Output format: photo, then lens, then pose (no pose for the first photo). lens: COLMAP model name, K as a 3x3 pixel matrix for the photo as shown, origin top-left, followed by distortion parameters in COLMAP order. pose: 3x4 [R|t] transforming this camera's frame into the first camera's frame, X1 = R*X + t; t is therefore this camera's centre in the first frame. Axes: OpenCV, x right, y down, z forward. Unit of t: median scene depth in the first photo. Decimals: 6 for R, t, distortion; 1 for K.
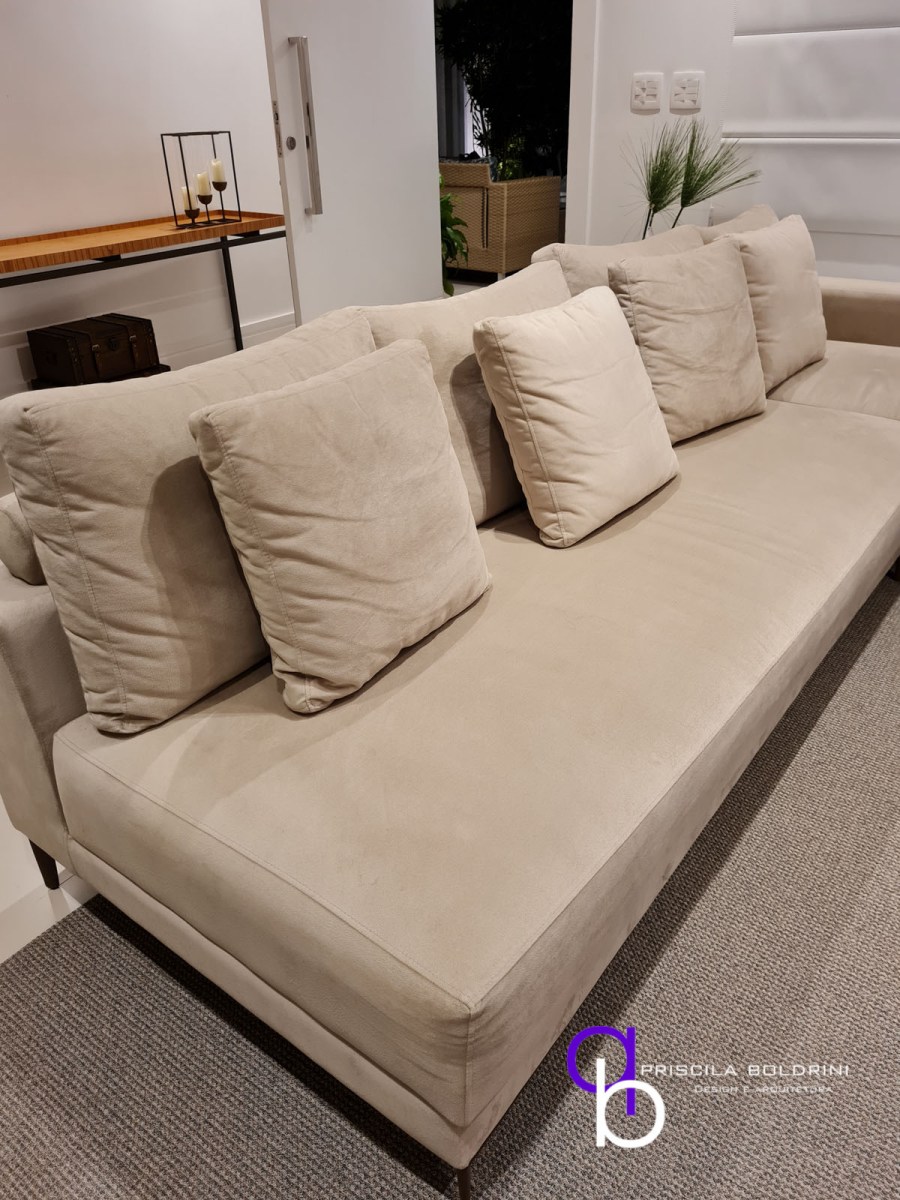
lens RADIAL K [[907.2, 0, 451.1], [0, 907.2, 598.0], [0, 0, 1]] dist [0.030439, -0.027443]
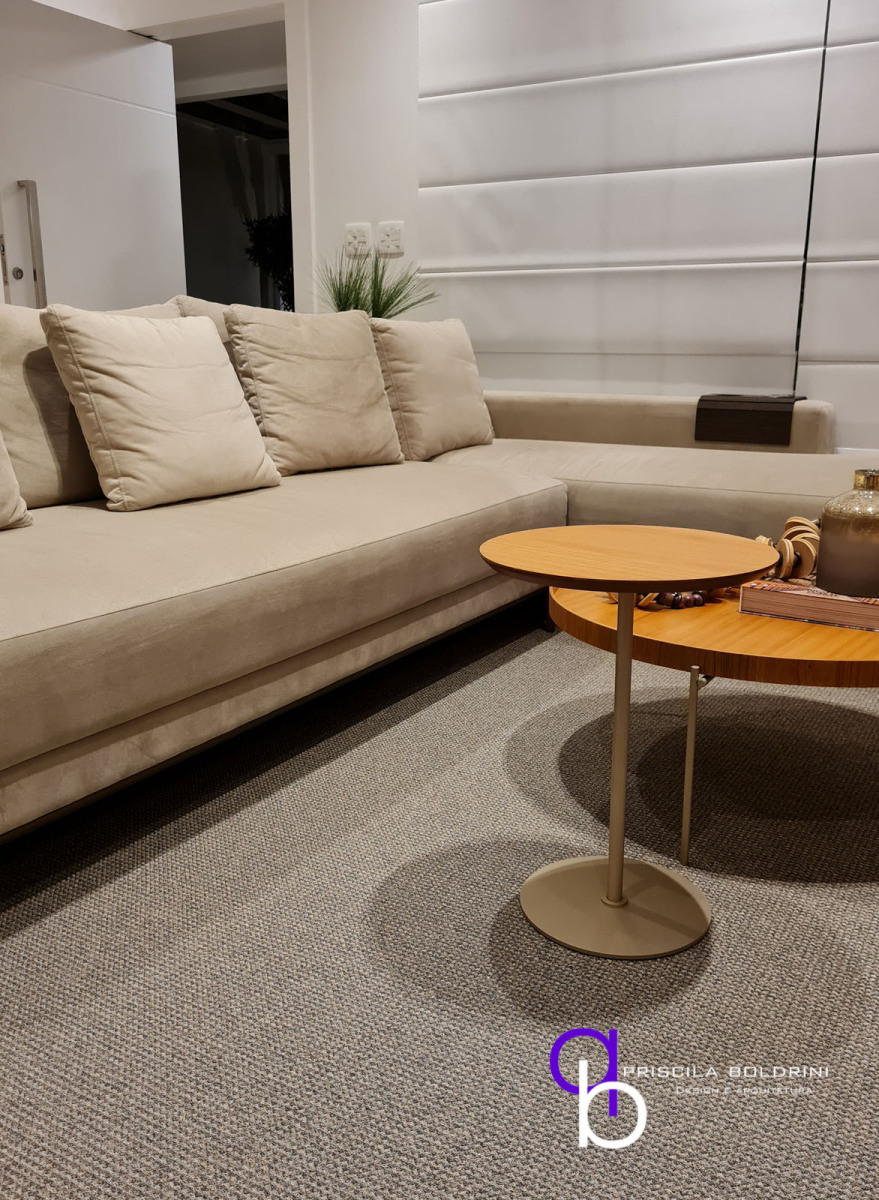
lens RADIAL K [[1039.9, 0, 439.1], [0, 1039.9, 603.0], [0, 0, 1]] dist [0.001723, -0.002640]
pose [[0.992691, 0.001903, 0.120669, 0.329286], [0.028497, 0.967904, -0.249701, 0.348644], [-0.117272, 0.251315, 0.960775, -0.171663]]
